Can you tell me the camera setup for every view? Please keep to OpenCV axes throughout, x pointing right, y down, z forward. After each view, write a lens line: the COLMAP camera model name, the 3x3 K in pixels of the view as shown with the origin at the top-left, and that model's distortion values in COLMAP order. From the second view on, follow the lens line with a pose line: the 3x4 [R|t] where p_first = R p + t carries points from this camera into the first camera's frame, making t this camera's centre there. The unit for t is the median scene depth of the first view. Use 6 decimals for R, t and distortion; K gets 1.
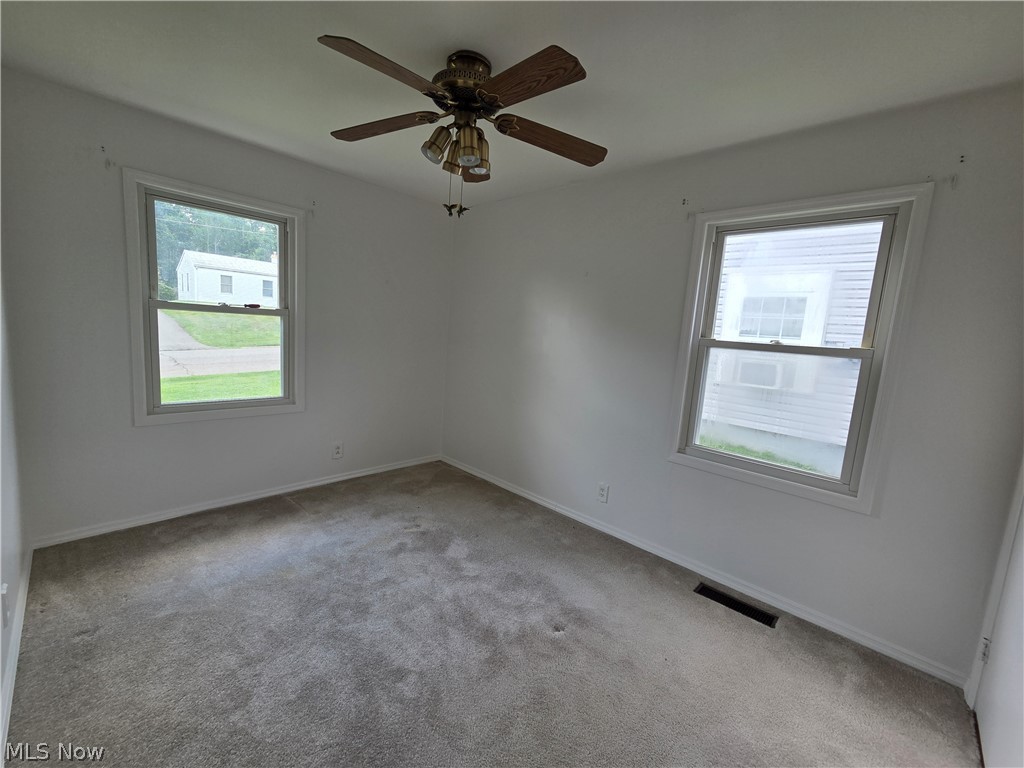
lens RADIAL K [[425.9, 0, 508.0], [0, 425.9, 383.3], [0, 0, 1]] dist [0.001529, -0.000769]
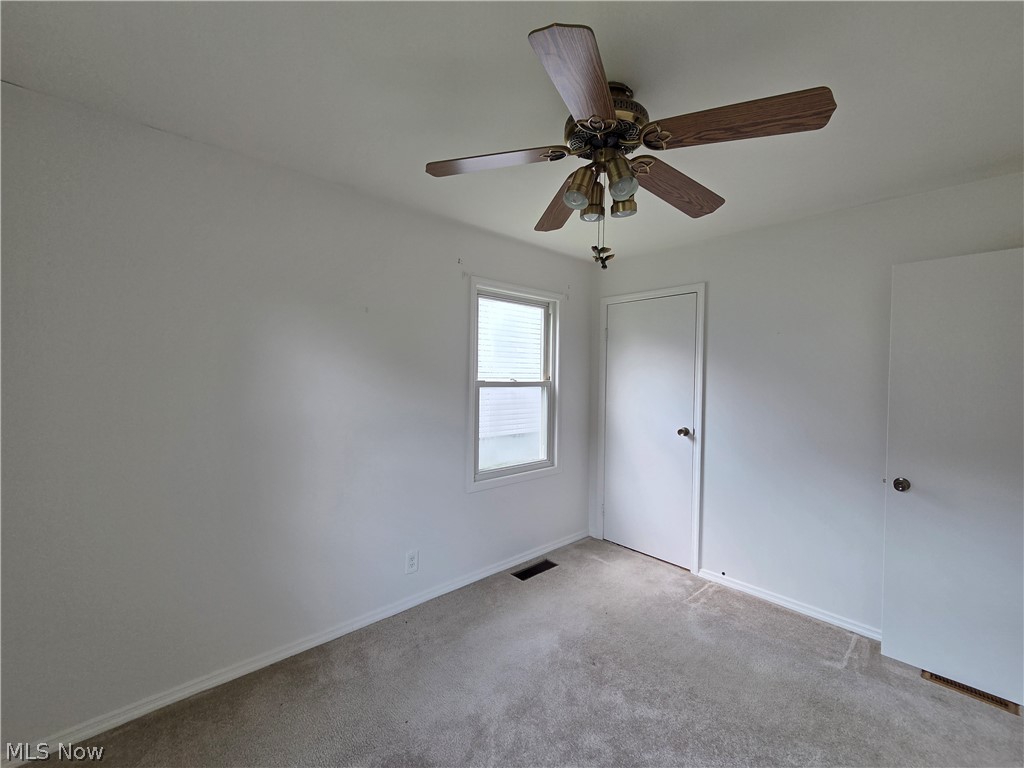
lens RADIAL K [[425.9, 0, 508.0], [0, 425.9, 383.3], [0, 0, 1]] dist [0.001529, -0.000769]
pose [[0.046043, -0.086980, 0.995145, -0.817623], [0.110254, 0.990558, 0.081478, -0.210353], [-0.992836, 0.105967, 0.055198, 0.974857]]
